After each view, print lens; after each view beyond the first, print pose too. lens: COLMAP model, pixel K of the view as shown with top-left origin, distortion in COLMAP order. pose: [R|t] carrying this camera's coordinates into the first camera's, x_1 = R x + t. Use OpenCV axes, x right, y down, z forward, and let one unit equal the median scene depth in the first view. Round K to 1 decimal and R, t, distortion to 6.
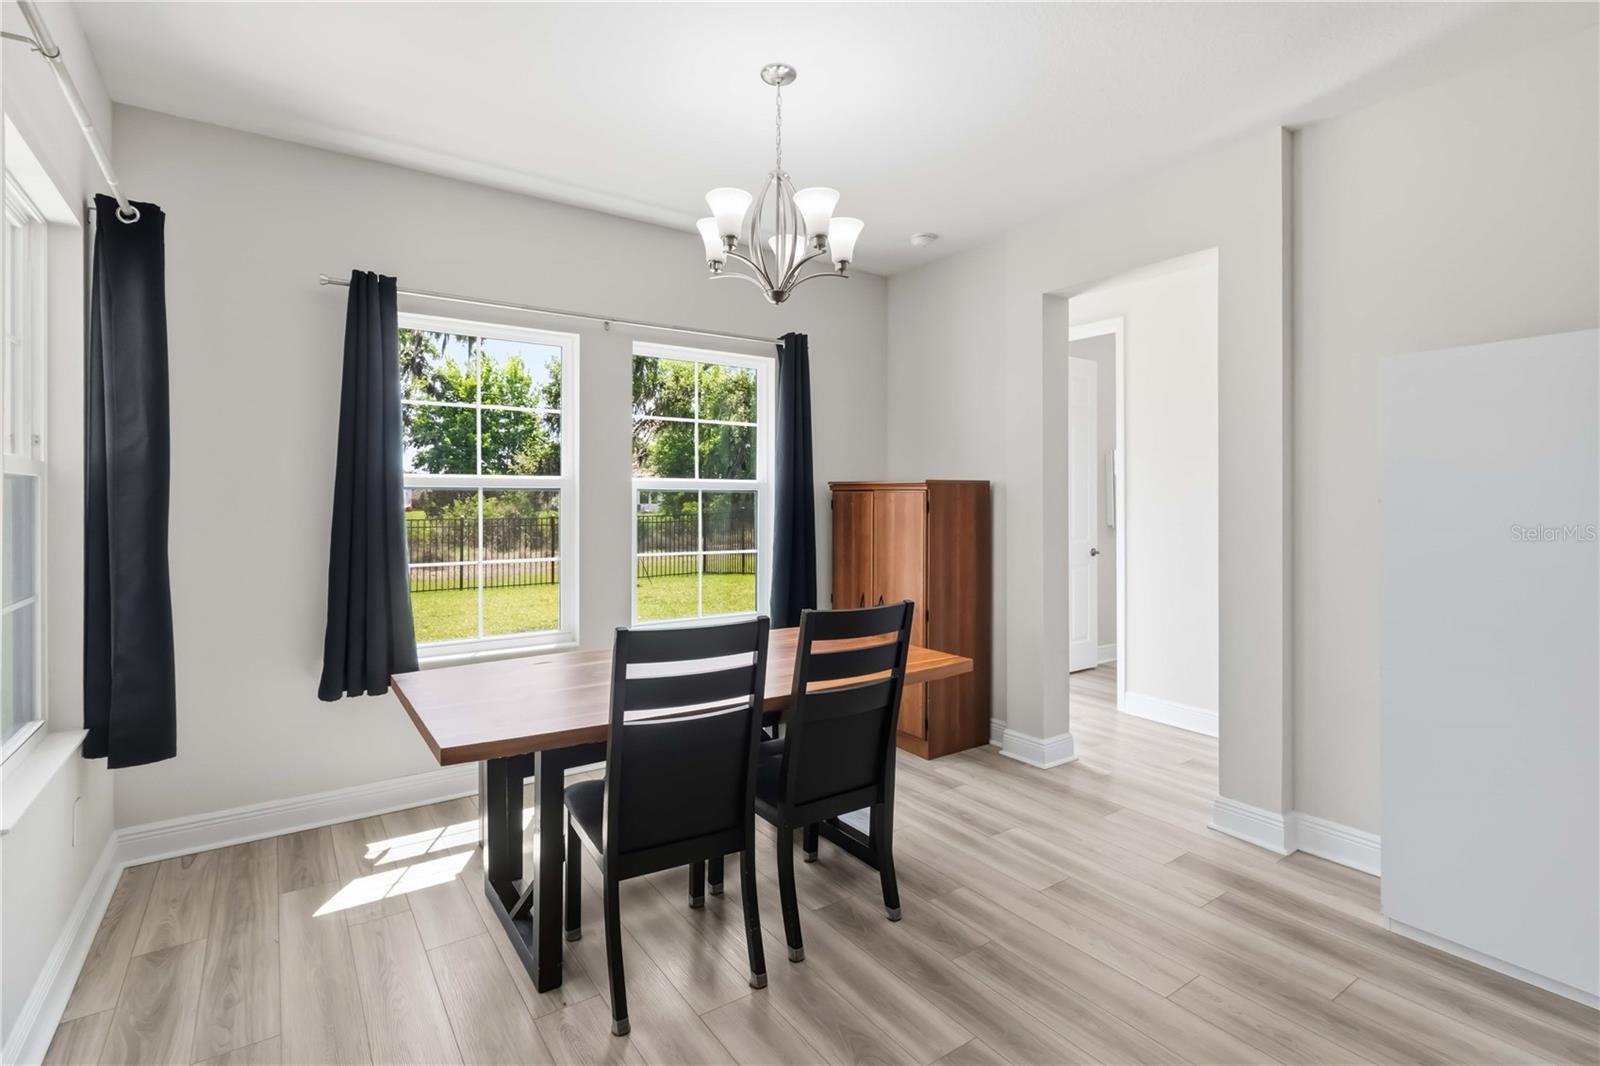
lens RADIAL K [[756.6, 0, 799.5], [0, 756.6, 504.5], [0, 0, 1]] dist [-0.000182, -0.000318]
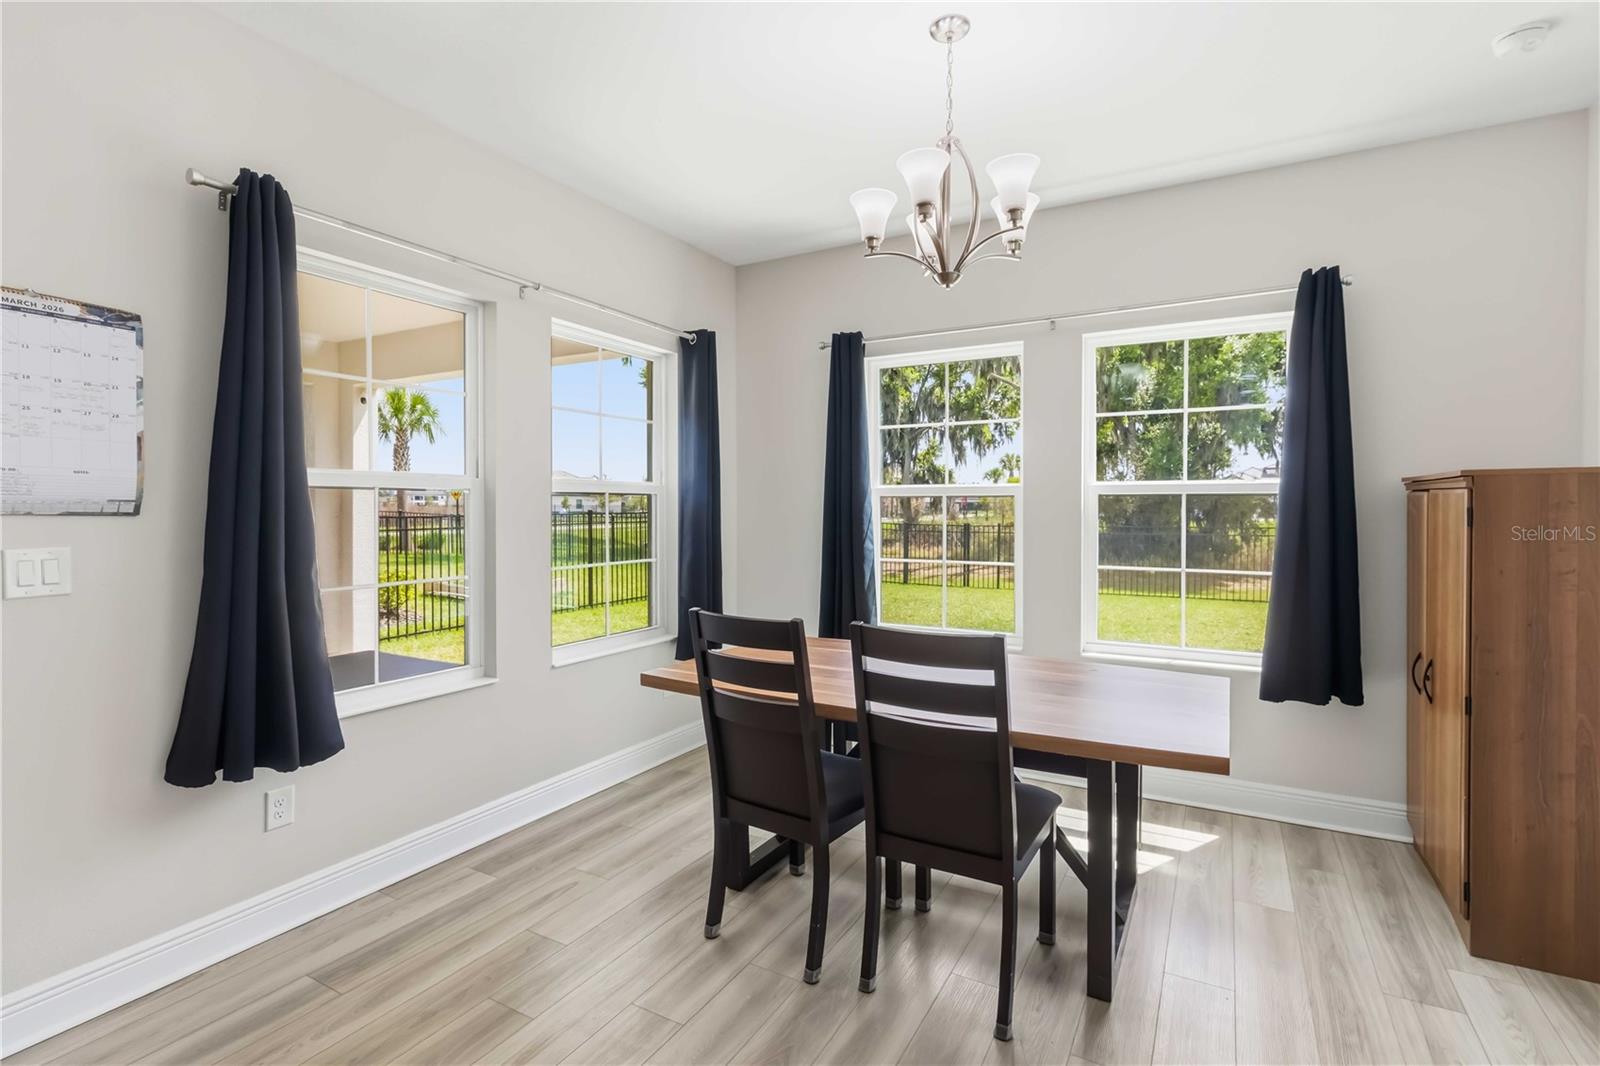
lens RADIAL K [[741.4, 0, 839.2], [0, 741.4, 520.6], [0, 0, 1]] dist [0.002487, 0.000463]
pose [[0.453636, 0.013445, -0.891086, 0.450382], [-0.003070, 0.999904, 0.013524, 0.000888], [0.891182, -0.003400, 0.453633, 0.312434]]
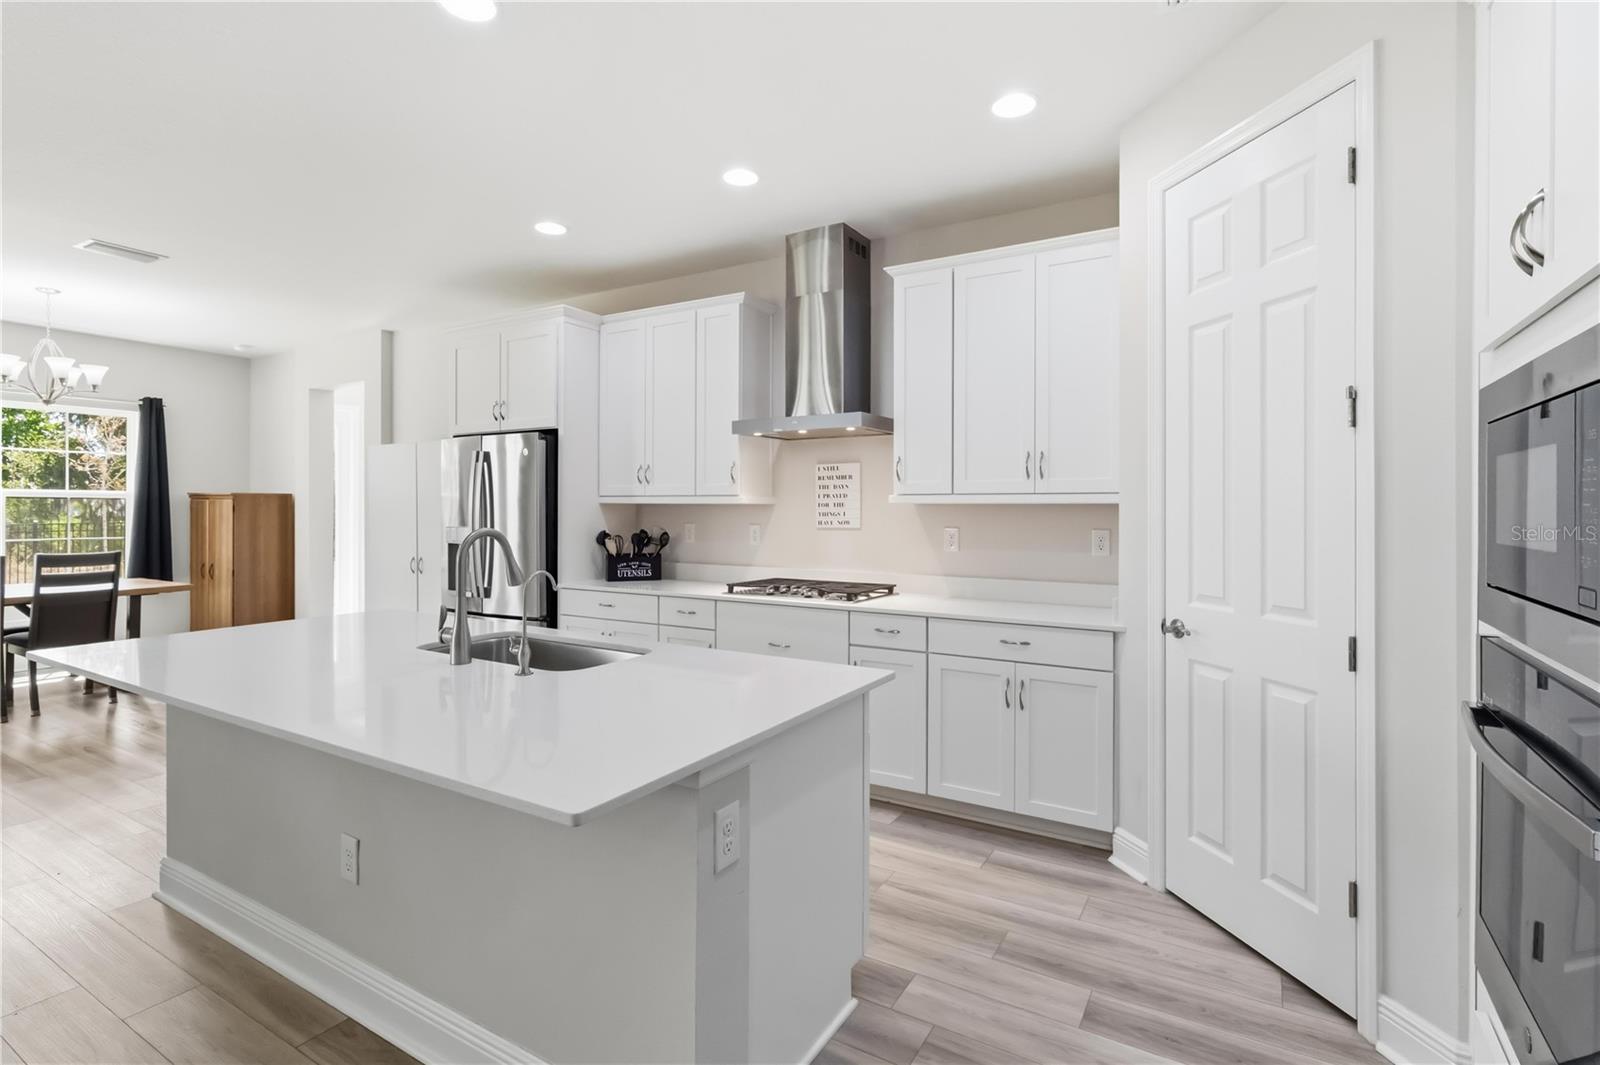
lens RADIAL K [[756.6, 0, 799.5], [0, 756.6, 504.0], [0, 0, 1]] dist [-0.000182, -0.000318]
pose [[0.908439, 0.007032, 0.417958, 0.604472], [-0.002252, 0.999926, -0.011930, 0.009947], [-0.418011, 0.009896, 0.908388, -1.053399]]
